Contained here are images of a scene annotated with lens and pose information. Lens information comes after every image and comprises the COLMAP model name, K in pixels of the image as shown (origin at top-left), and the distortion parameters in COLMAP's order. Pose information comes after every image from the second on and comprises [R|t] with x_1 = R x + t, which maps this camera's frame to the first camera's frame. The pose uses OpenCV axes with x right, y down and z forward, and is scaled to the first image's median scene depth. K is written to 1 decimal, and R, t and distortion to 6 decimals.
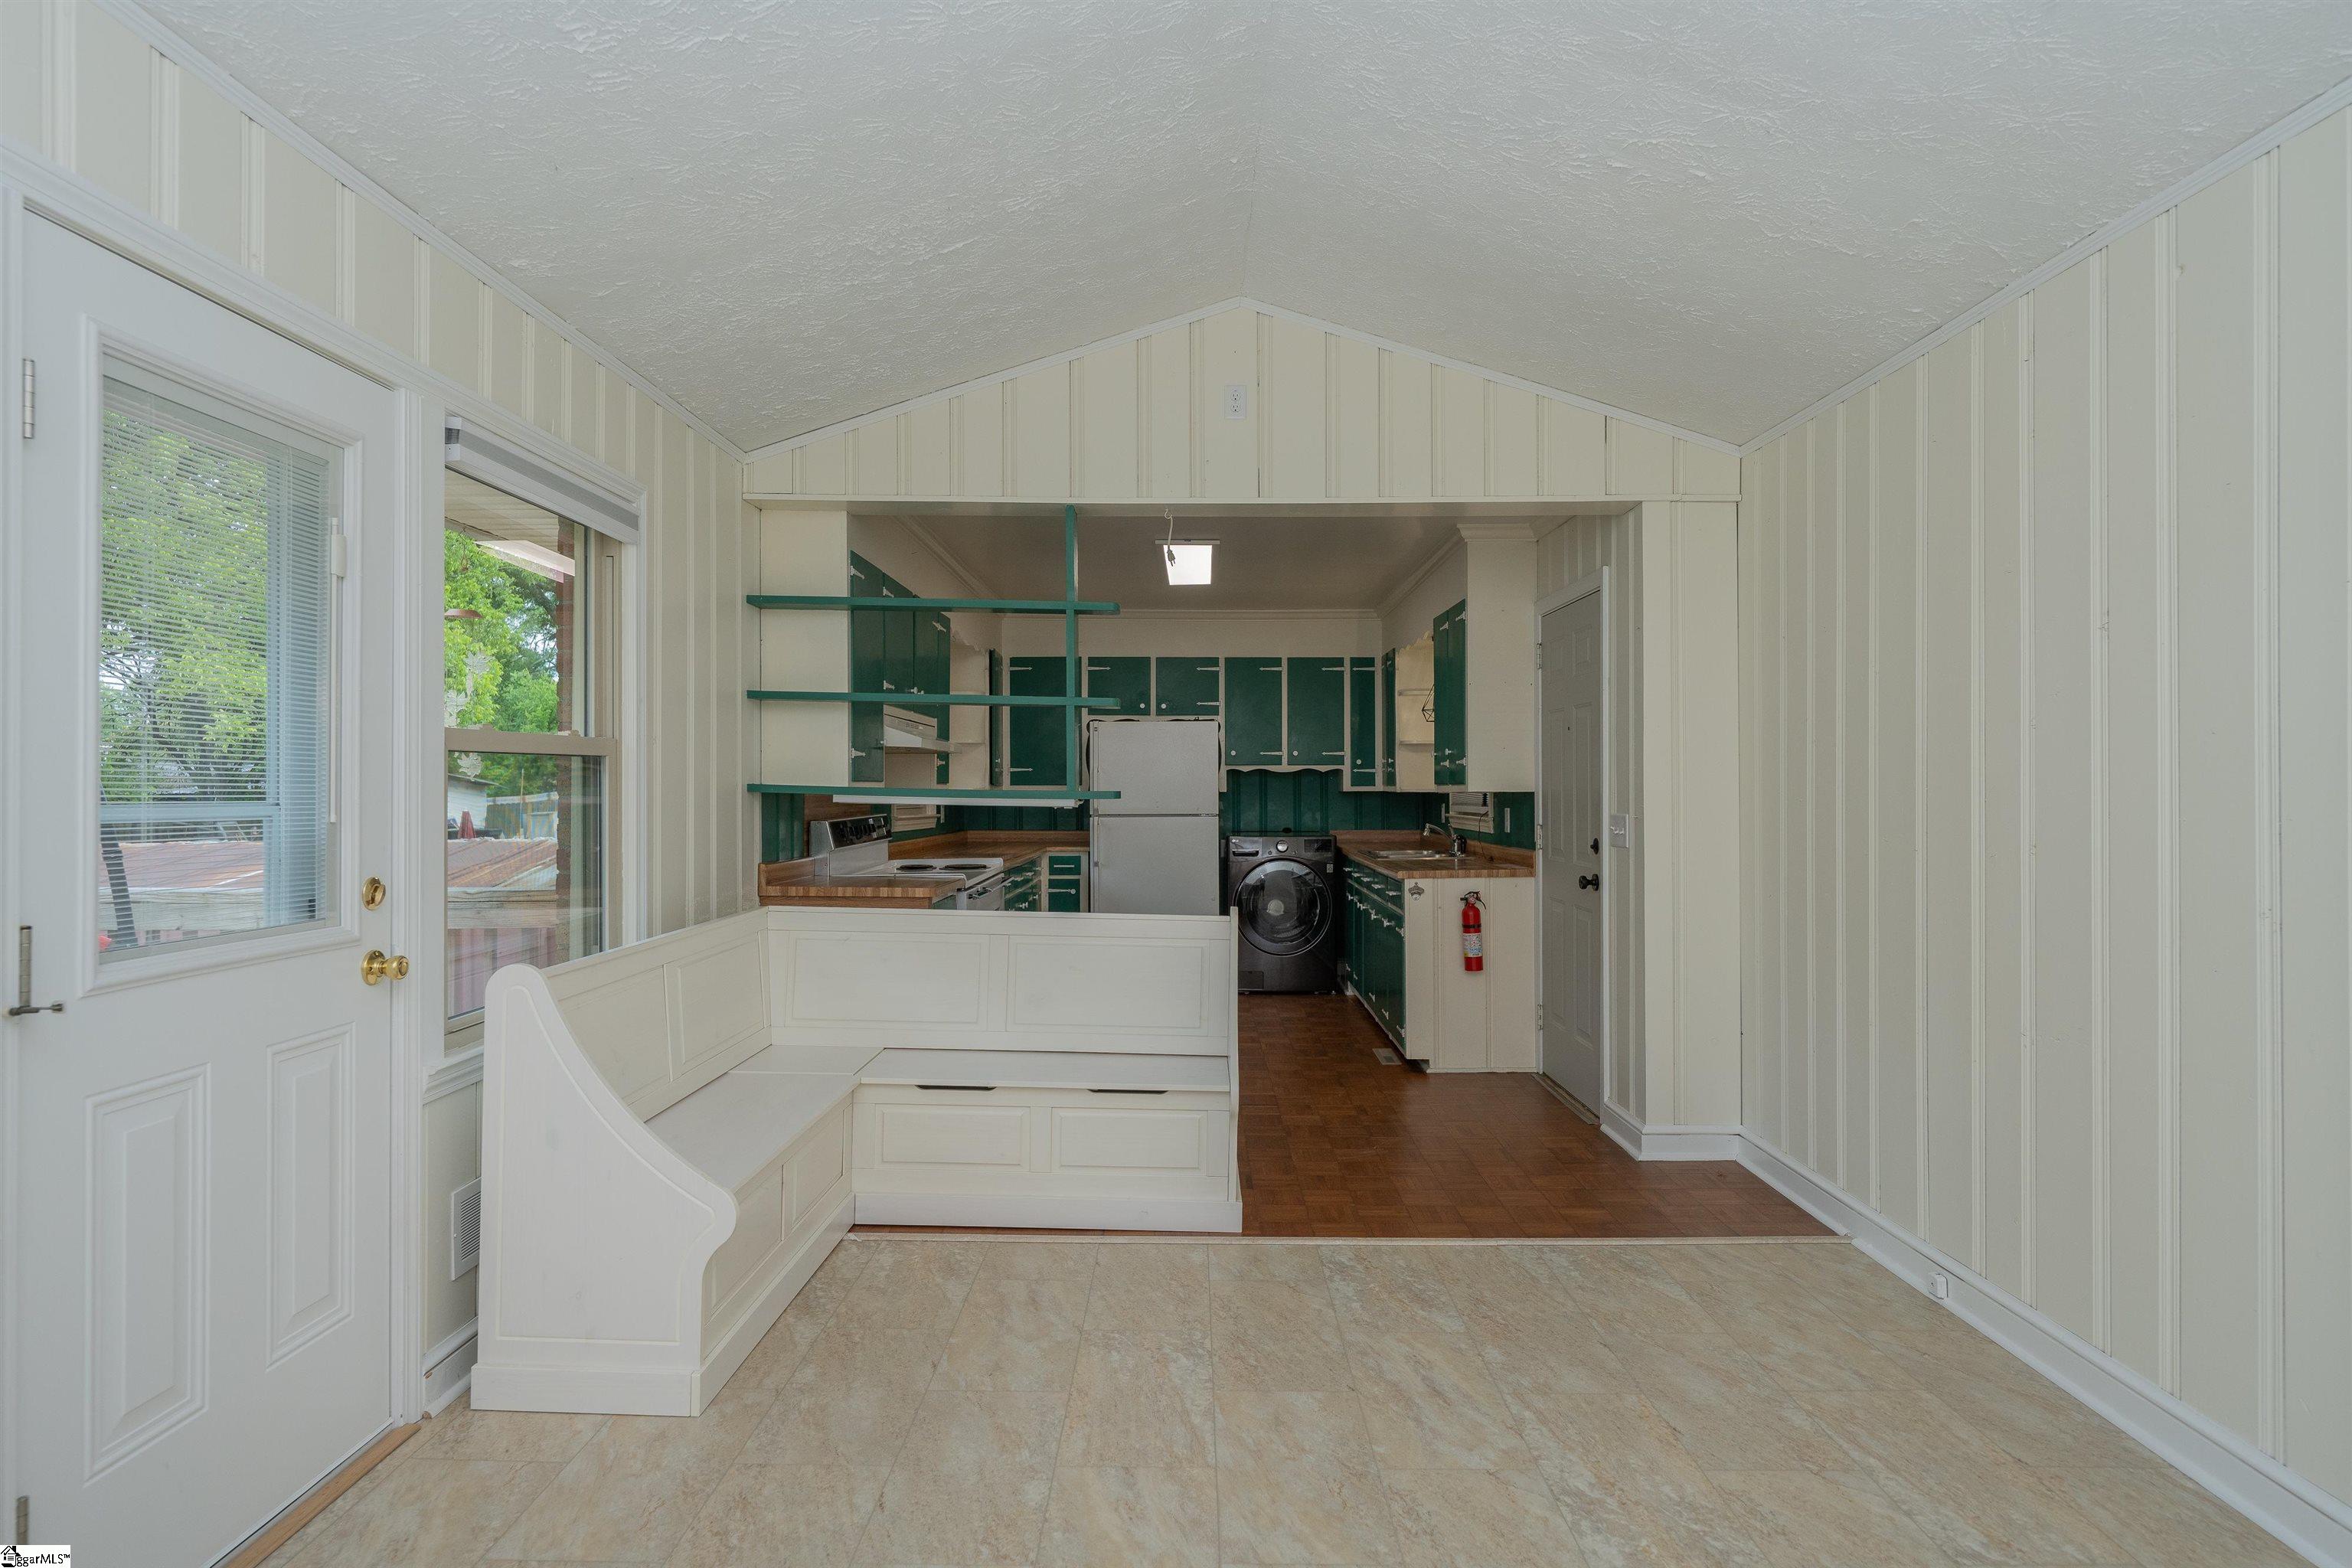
lens RADIAL K [[1281.4, 0, 1180.0], [0, 1281.4, 776.7], [0, 0, 1]] dist [-0.004879, 0.002027]
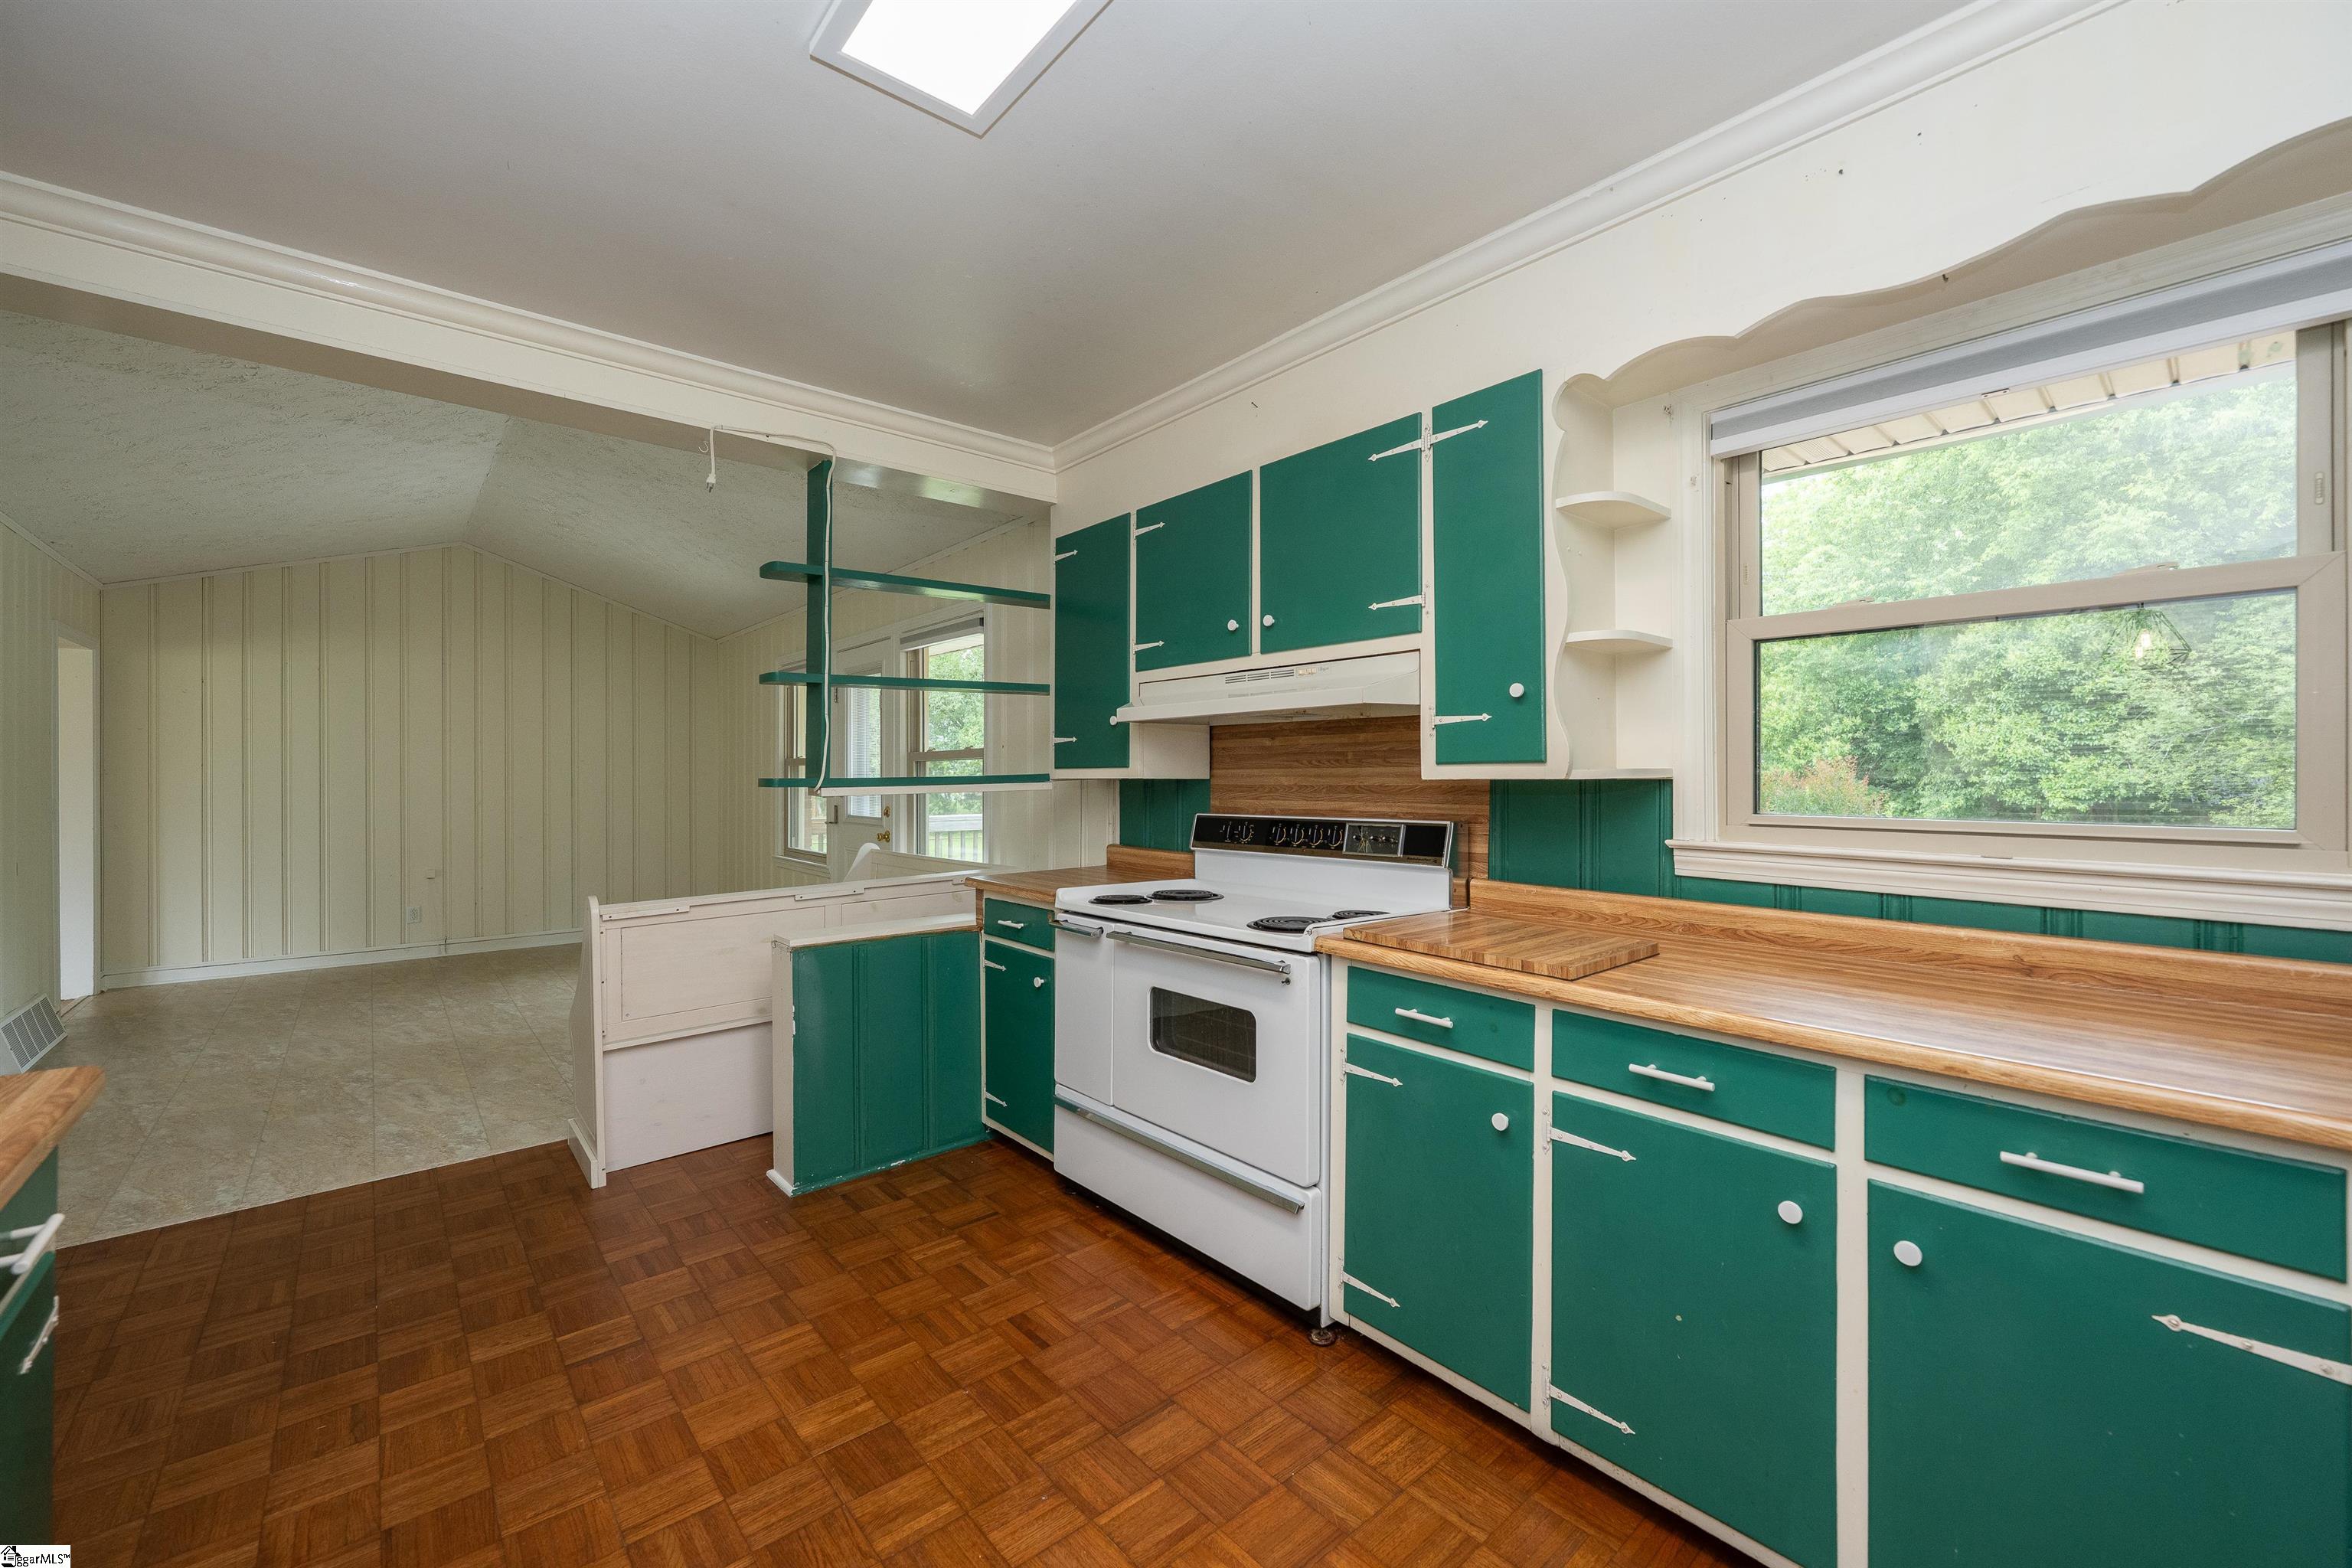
lens RADIAL K [[943.7, 0, 1170.5], [0, 943.7, 775.1], [0, 0, 1]] dist [-0.005387, 0.001046]
pose [[-0.755911, -0.002341, -0.654670, 0.159148], [0.003753, 0.999962, -0.007908, 0.016924], [0.654664, -0.008435, -0.755873, 1.625100]]
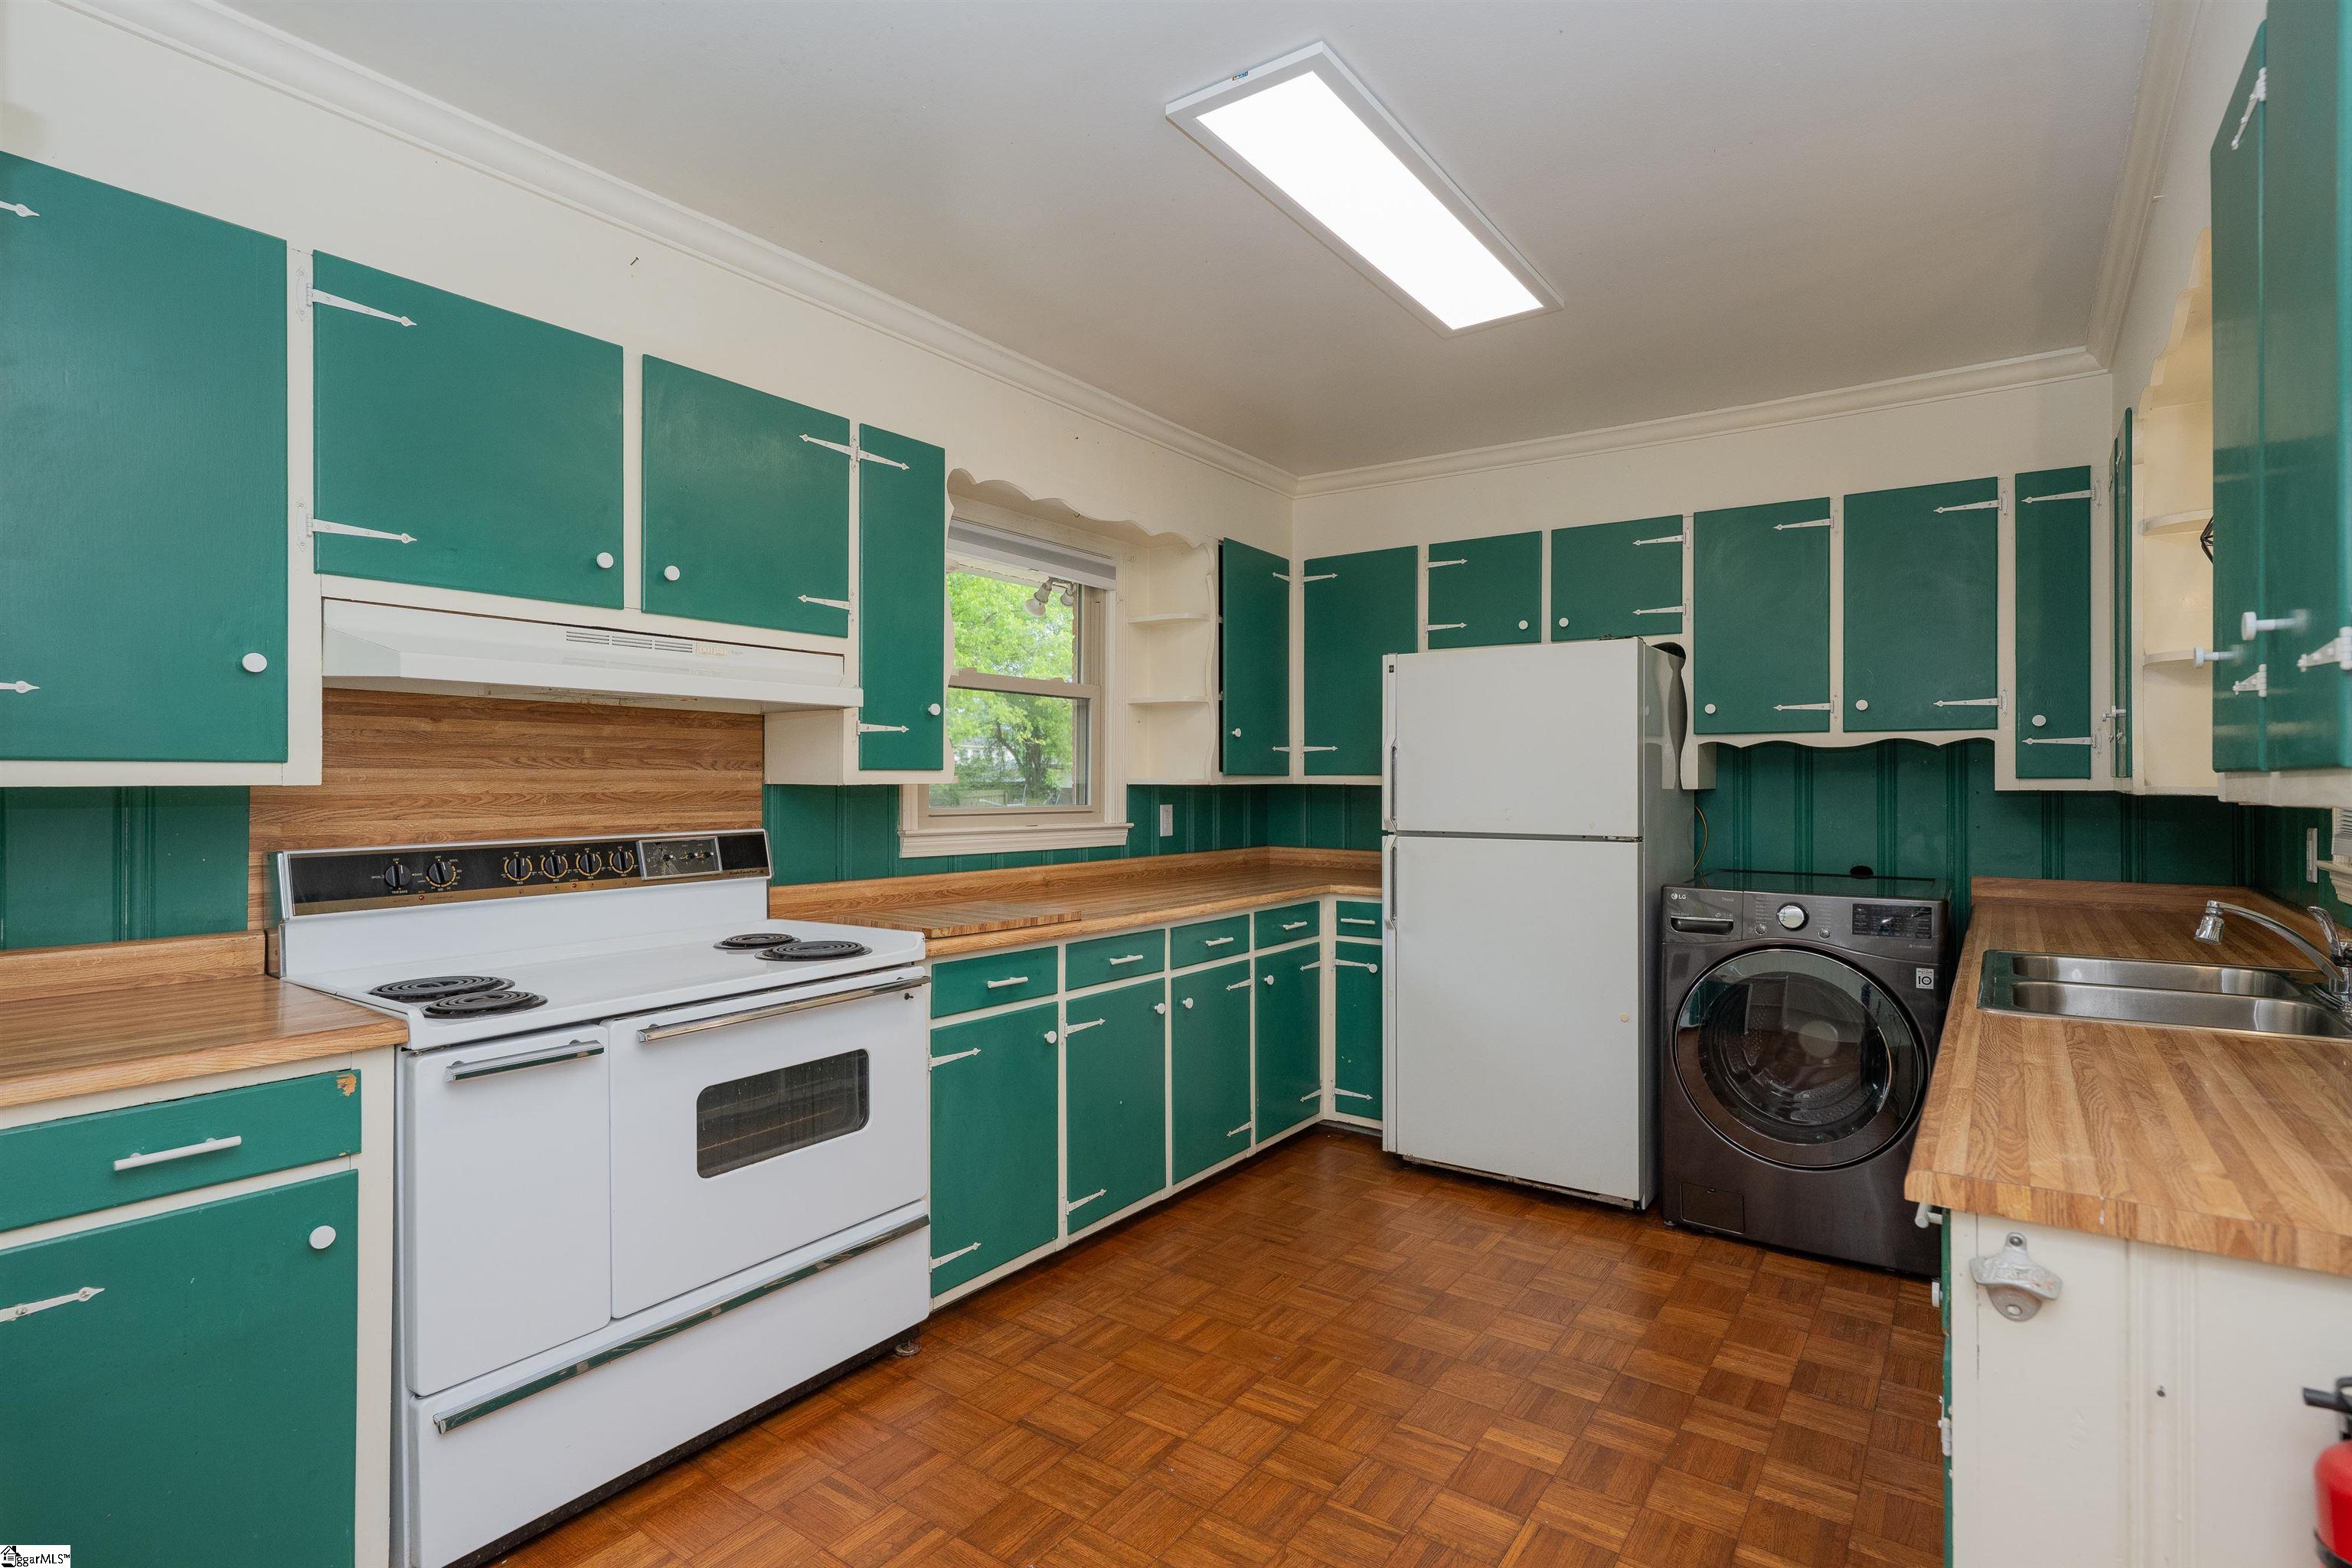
lens RADIAL K [[1132.8, 0, 1177.5], [0, 1132.8, 778.1], [0, 0, 1]] dist [0.002736, -0.001009]
pose [[0.818251, 0.003333, -0.574852, 0.221153], [0.000232, 0.999981, 0.006129, 0.008813], [0.574861, -0.005148, 0.818235, 0.969370]]
